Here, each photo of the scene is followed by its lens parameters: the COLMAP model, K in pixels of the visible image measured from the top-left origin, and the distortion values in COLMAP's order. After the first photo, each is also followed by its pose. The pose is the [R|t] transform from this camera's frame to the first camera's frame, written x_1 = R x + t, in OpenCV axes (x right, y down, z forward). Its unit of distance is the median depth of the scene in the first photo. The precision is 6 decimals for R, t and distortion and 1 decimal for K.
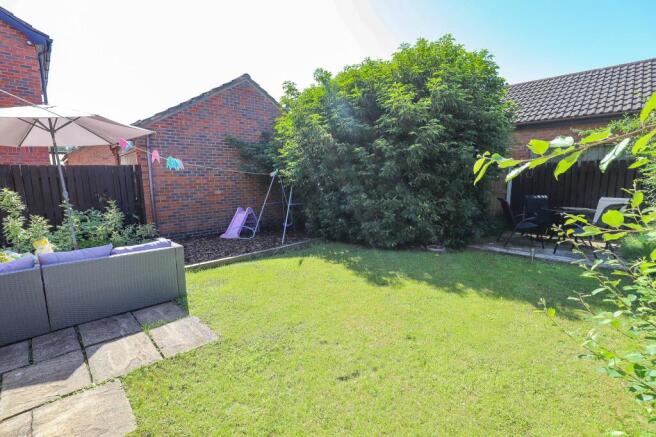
lens RADIAL K [[297.2, 0, 328.0], [0, 297.2, 218.5], [0, 0, 1]] dist [-0.021747, 0.000458]
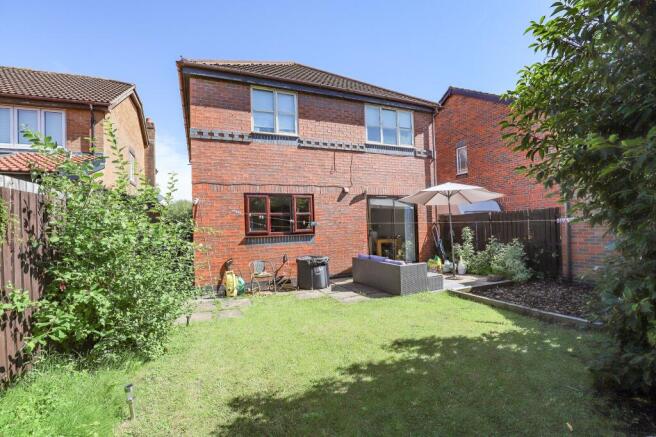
lens RADIAL K [[297.2, 0, 328.0], [0, 297.2, 218.5], [0, 0, 1]] dist [-0.021747, 0.000458]
pose [[-0.365511, -0.000817, -0.930807, 1.075998], [-0.098764, 0.994388, 0.037910, -0.169596], [0.925552, 0.105787, -0.363541, 1.052582]]
